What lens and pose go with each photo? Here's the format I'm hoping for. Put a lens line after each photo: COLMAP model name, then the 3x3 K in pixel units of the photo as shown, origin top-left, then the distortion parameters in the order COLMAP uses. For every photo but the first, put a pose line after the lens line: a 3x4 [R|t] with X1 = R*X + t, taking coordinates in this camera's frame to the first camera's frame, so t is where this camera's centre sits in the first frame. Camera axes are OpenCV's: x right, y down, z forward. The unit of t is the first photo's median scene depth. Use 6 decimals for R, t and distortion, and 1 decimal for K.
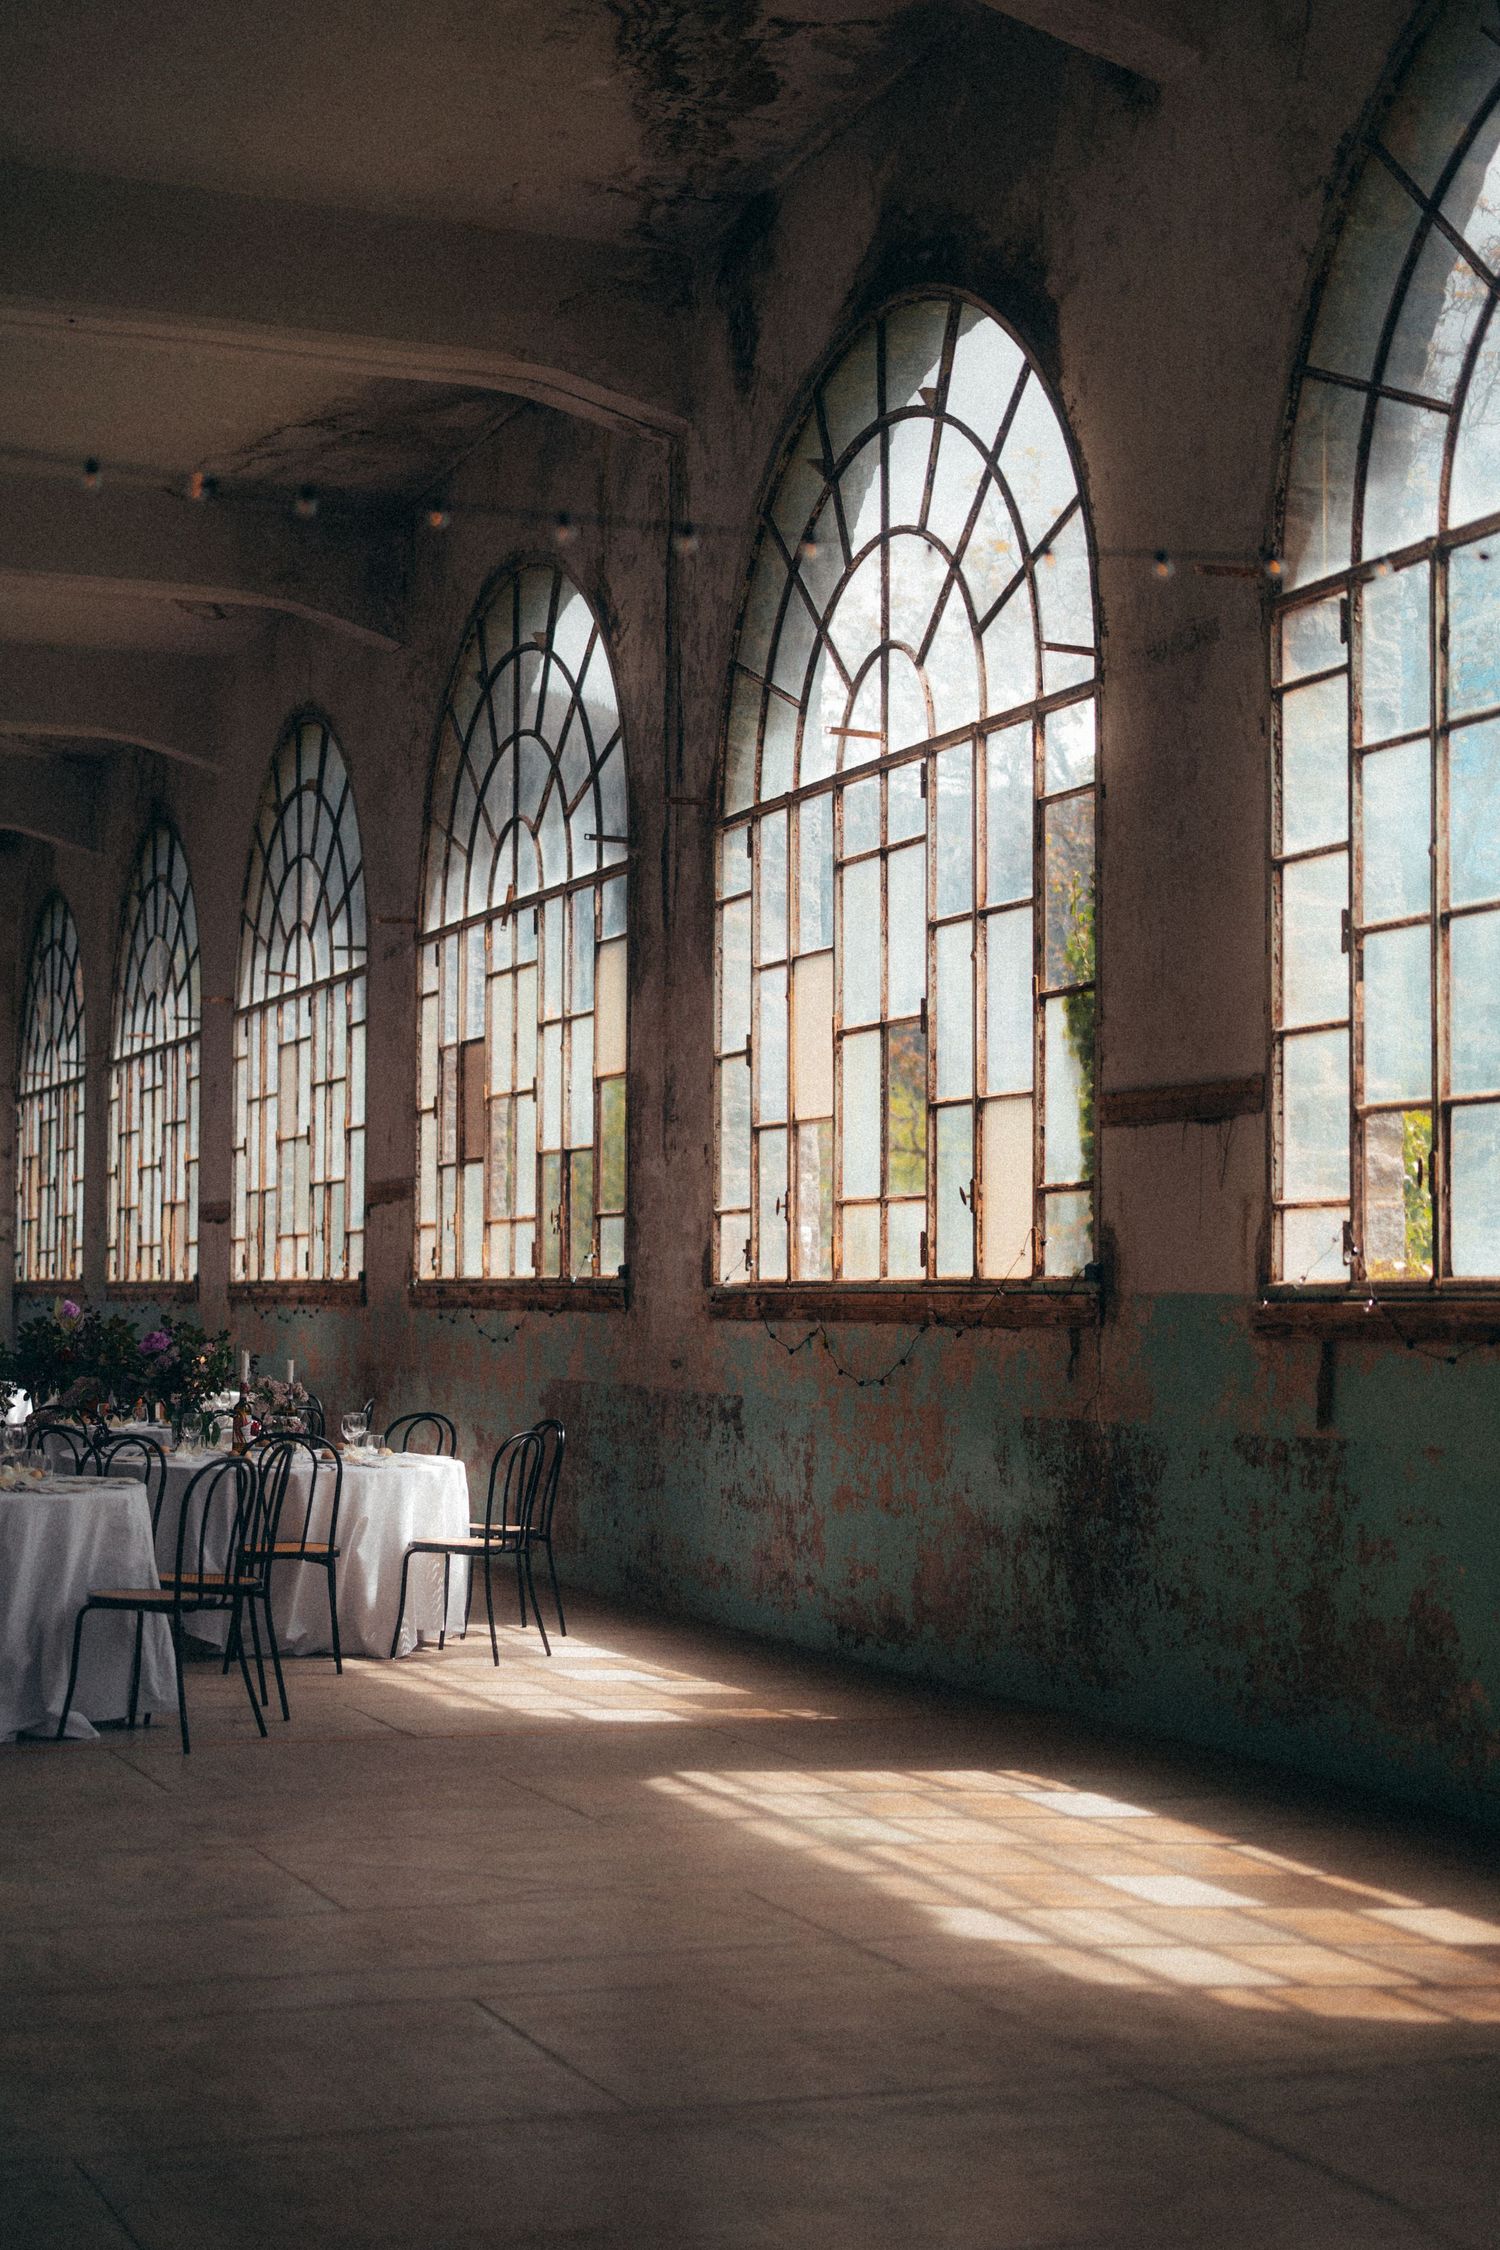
lens RADIAL K [[3198.3, 0, 752.7], [0, 3198.3, 1123.3], [0, 0, 1]] dist [0.050546, 0.000000]
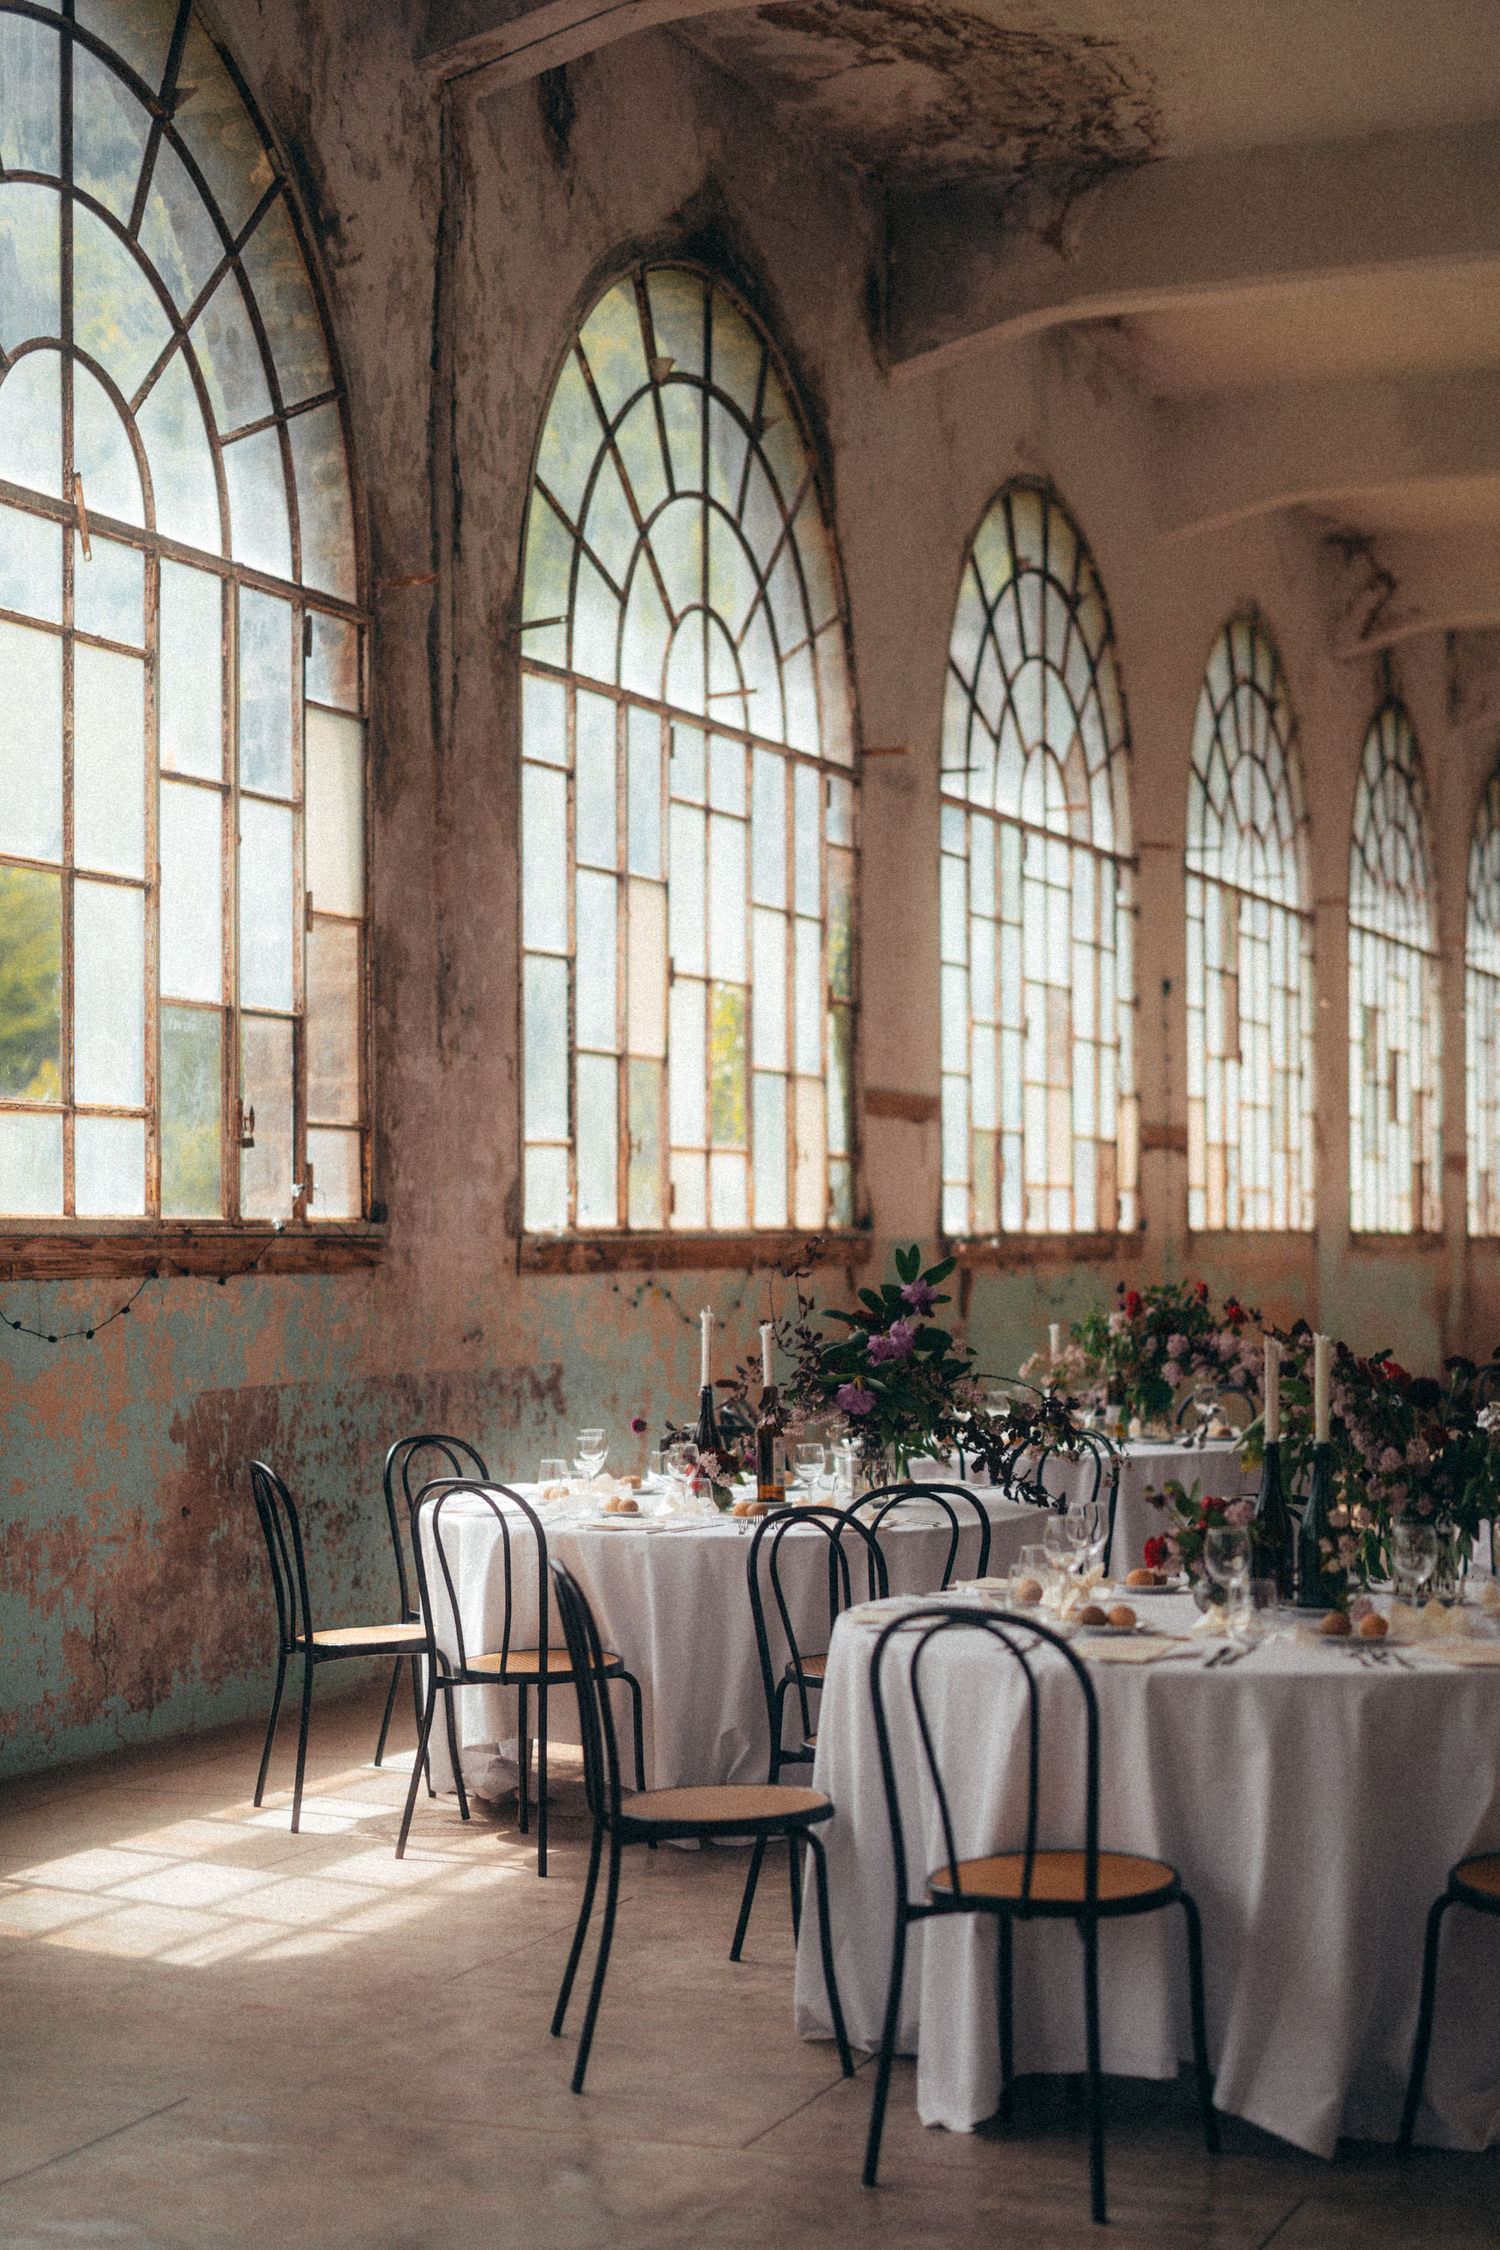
lens RADIAL K [[3198.3, 0, 752.8], [0, 3198.3, 1129.5], [0, 0, 1]] dist [0.050546, 0.000000]
pose [[-0.700705, 0.010706, 0.713371, -0.636342], [-0.048177, 0.996895, -0.062283, 0.072975], [-0.711823, -0.078010, -0.698013, 1.541363]]
